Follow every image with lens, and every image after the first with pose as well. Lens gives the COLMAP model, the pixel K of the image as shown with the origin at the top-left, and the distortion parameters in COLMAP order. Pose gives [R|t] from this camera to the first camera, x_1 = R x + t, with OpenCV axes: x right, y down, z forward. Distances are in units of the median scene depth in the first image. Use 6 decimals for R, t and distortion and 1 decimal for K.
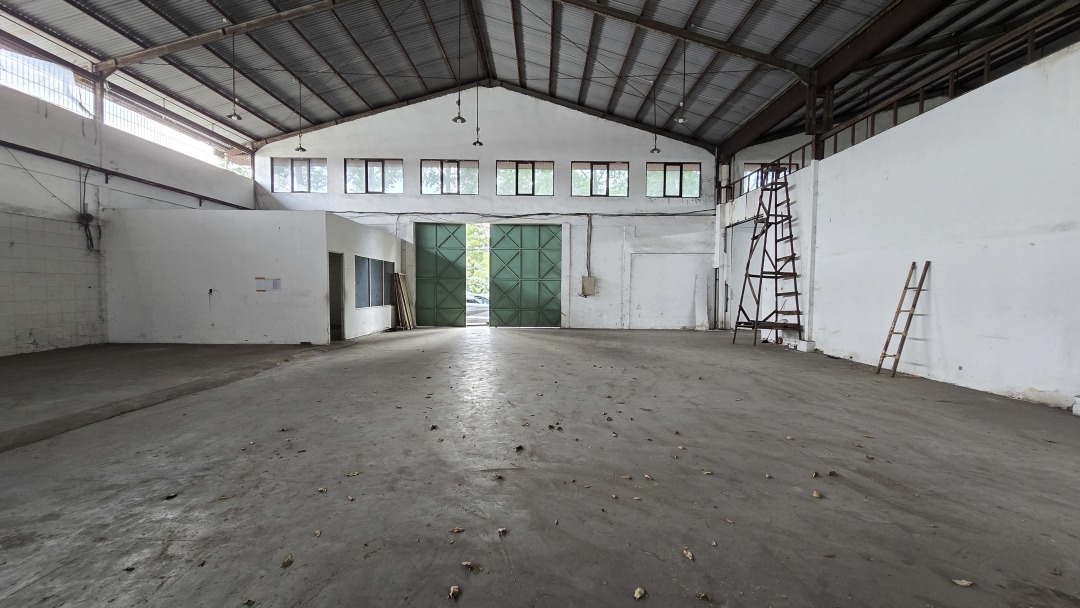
lens RADIAL K [[438.0, 0, 541.4], [0, 438.0, 303.8], [0, 0, 1]] dist [0.002657, -0.000279]
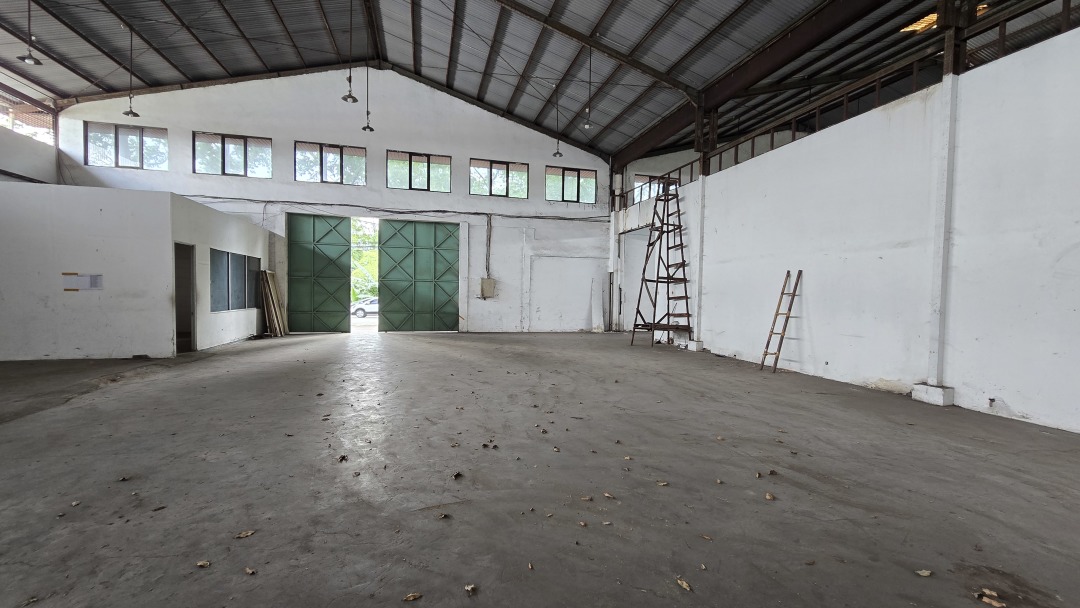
lens RADIAL K [[440.0, 0, 540.0], [0, 440.0, 304.0], [0, 0, 1]] dist [-0.001771, -0.000022]
pose [[0.966014, 0.001678, 0.258483, -0.048040], [-0.000545, 0.999990, -0.004455, -0.002408], [-0.258488, 0.004163, 0.966005, 0.047305]]
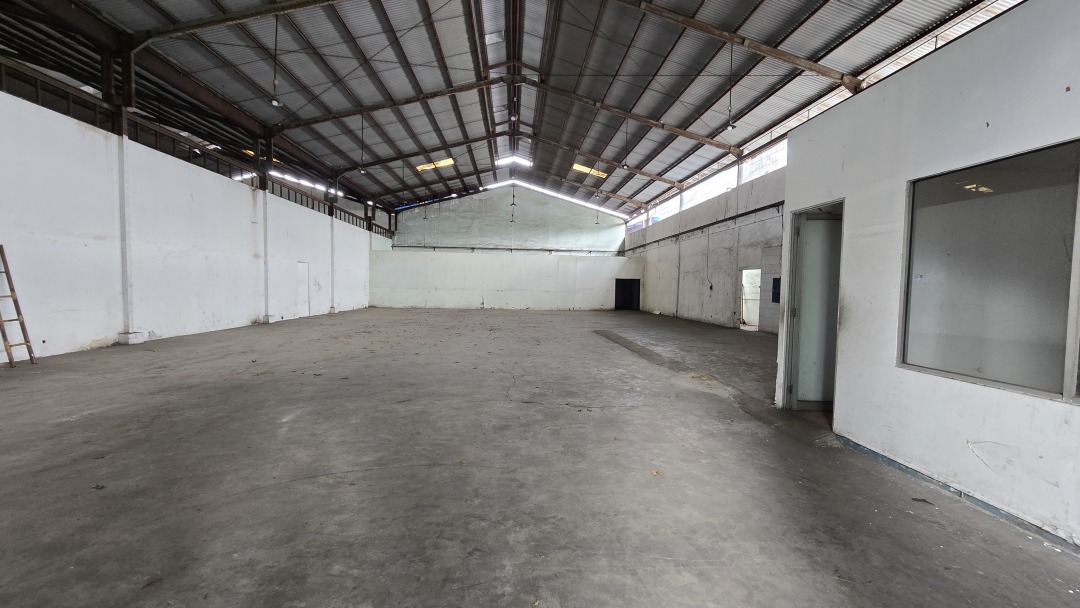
lens RADIAL K [[445.2, 0, 539.5], [0, 445.2, 309.0], [0, 0, 1]] dist [0.001450, -0.000779]
pose [[-0.997199, -0.034924, -0.066144, -0.134645], [-0.040592, 0.995436, 0.086374, -0.052389], [0.062826, 0.088817, -0.994065, 1.398678]]
